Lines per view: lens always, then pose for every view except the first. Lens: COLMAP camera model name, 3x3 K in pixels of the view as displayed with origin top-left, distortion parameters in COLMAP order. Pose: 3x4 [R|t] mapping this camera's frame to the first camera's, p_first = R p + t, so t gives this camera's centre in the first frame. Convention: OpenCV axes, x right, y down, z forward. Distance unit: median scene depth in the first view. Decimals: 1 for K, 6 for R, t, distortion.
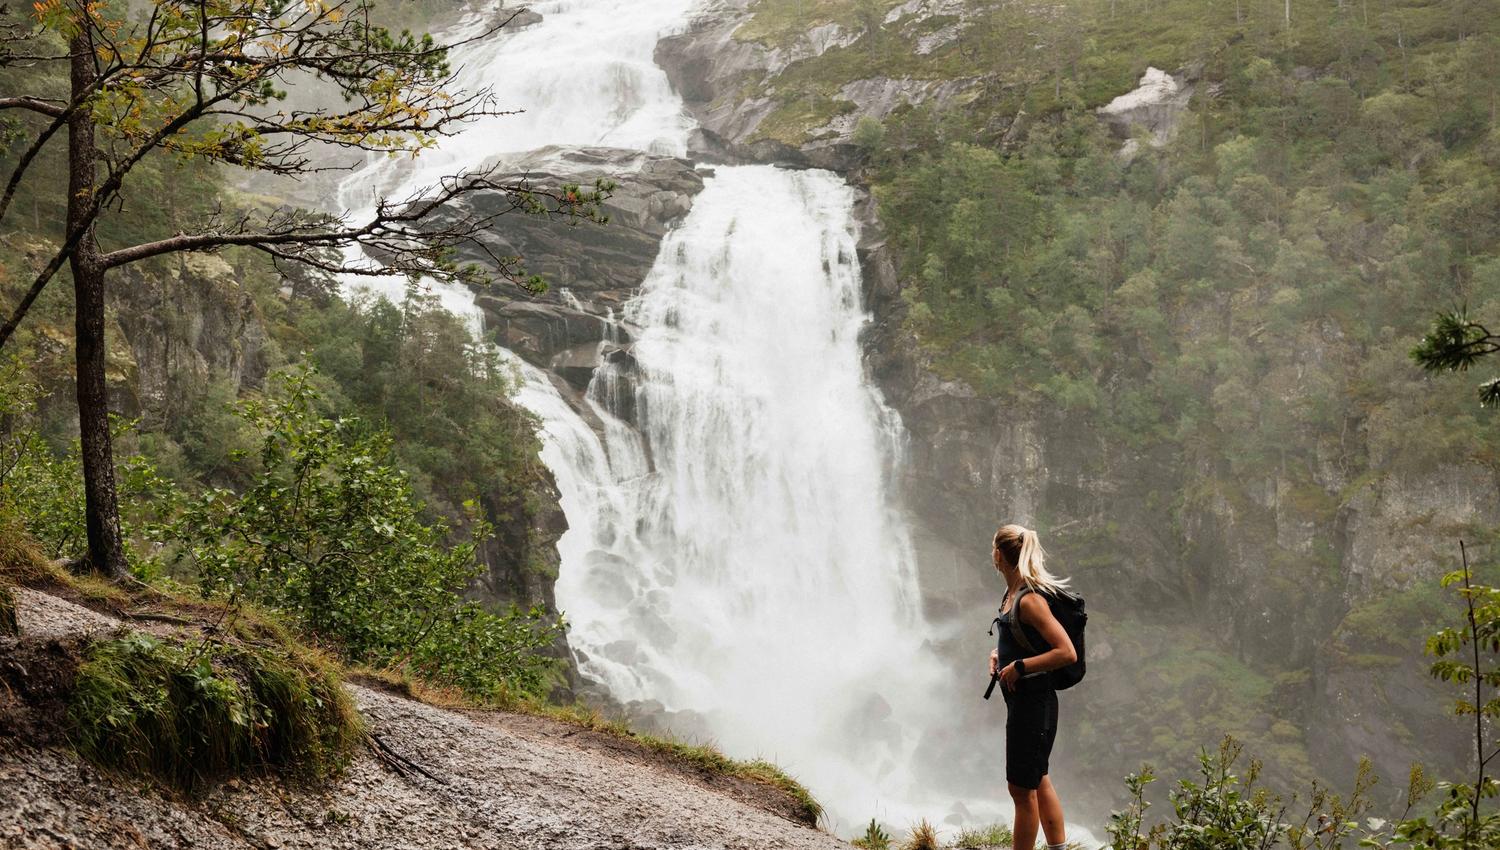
lens RADIAL K [[1203.2, 0, 750.0], [0, 1203.2, 425.0], [0, 0, 1]] dist [-0.006129, -0.032010]
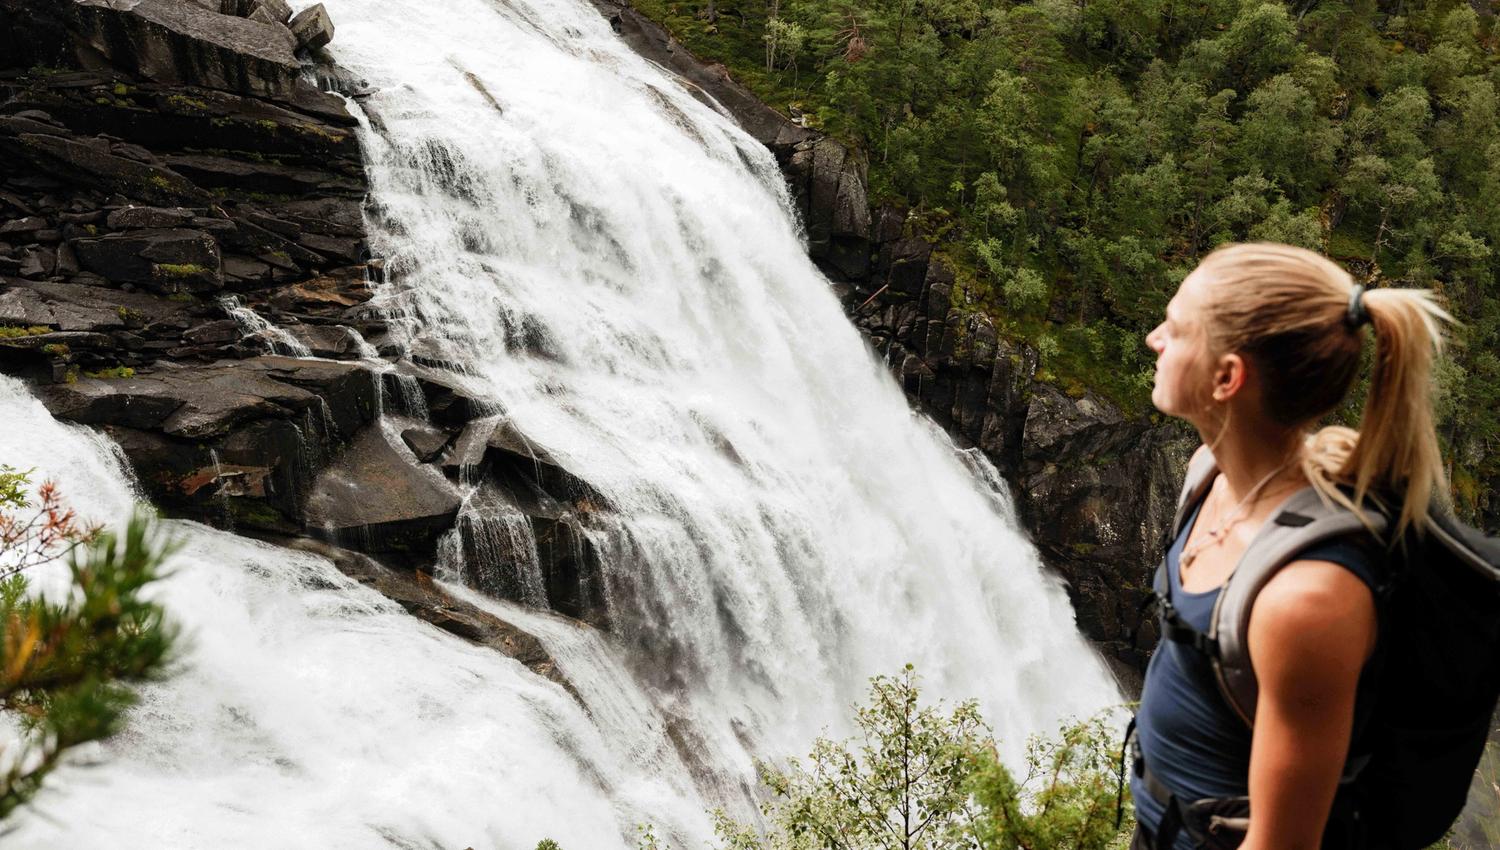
lens RADIAL K [[1203.2, 0, 750.0], [0, 1203.2, 425.0], [0, 0, 1]] dist [-0.006129, -0.032010]
pose [[0.643660, -0.250795, 0.723051, -0.351479], [0.046937, 0.955939, 0.289790, -0.188020], [-0.763871, -0.152588, 0.627071, 0.671415]]
